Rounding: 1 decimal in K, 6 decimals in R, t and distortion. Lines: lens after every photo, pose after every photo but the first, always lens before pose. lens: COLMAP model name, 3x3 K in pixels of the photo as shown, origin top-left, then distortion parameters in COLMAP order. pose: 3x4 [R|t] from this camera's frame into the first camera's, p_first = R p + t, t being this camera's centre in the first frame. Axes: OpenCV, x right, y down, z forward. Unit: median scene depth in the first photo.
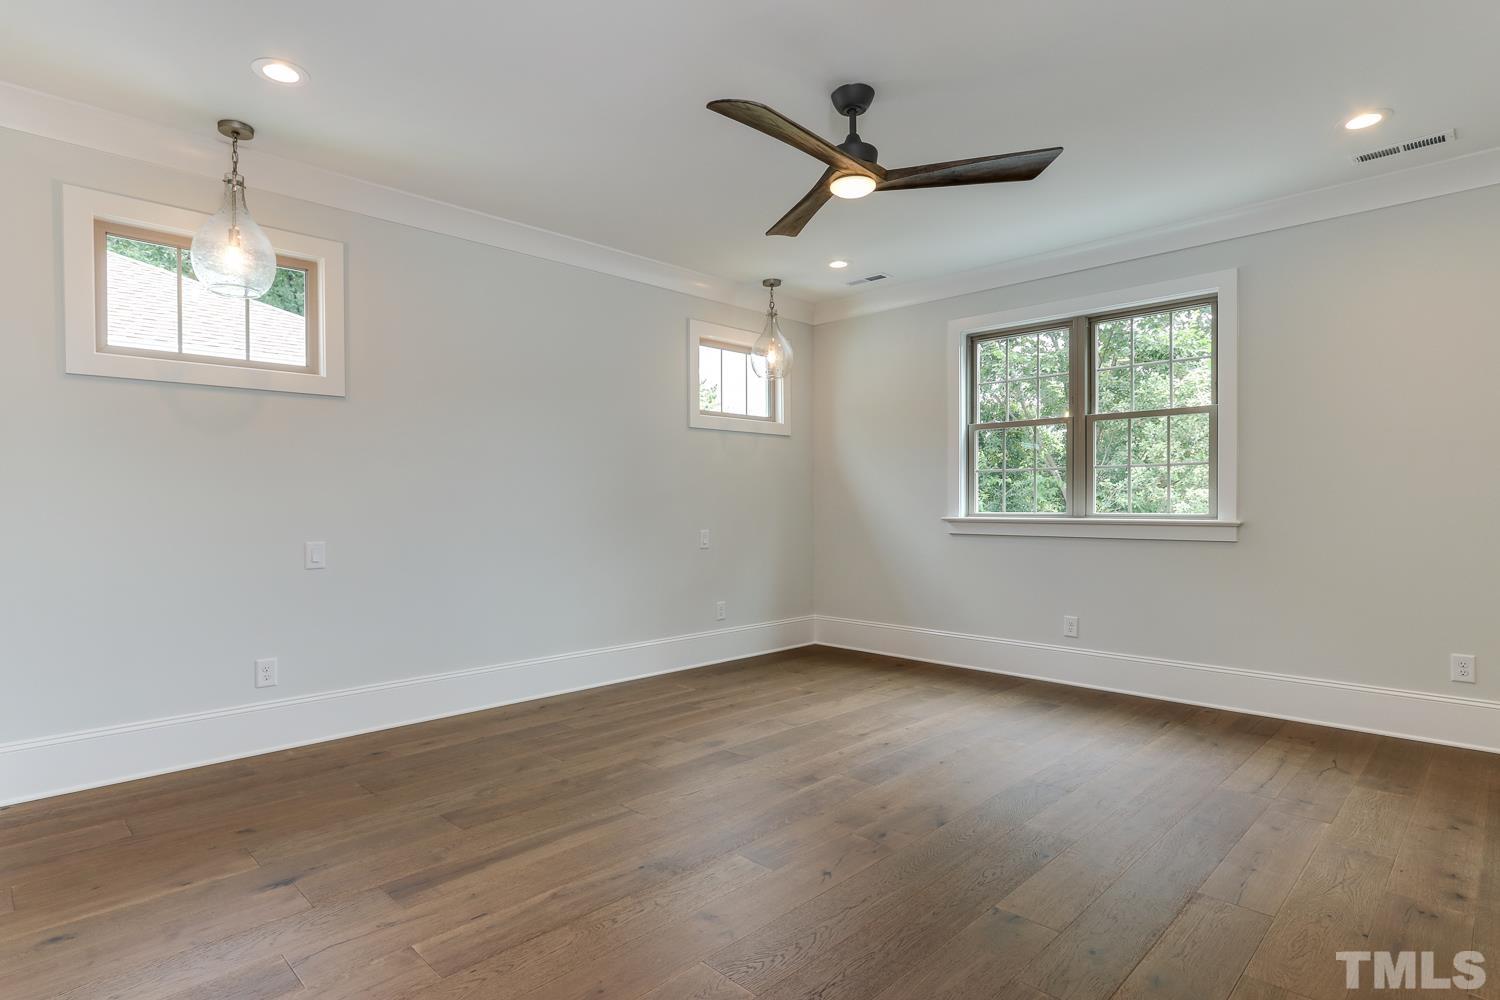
lens RADIAL K [[789.8, 0, 726.3], [0, 789.8, 509.9], [0, 0, 1]] dist [-0.001818, -0.001566]
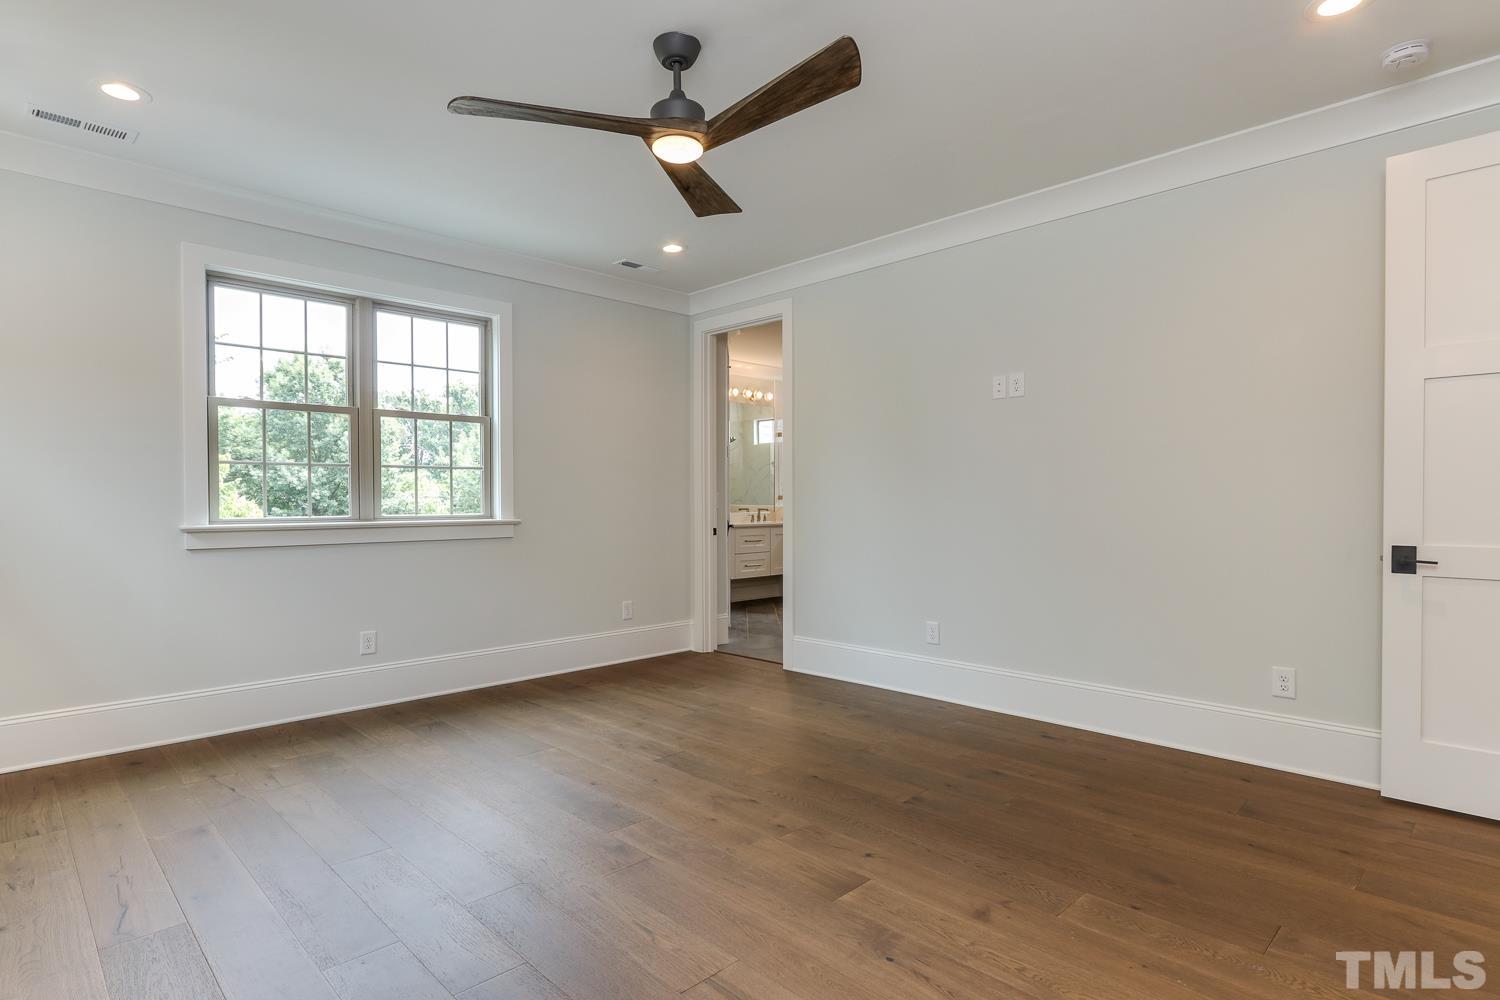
lens RADIAL K [[789.8, 0, 726.3], [0, 789.8, 509.9], [0, 0, 1]] dist [-0.001818, -0.001566]
pose [[-0.005224, -0.006636, 0.999964, -0.534215], [0.011060, 0.999916, 0.006693, -0.005113], [-0.999925, 0.011095, -0.005150, 0.690983]]
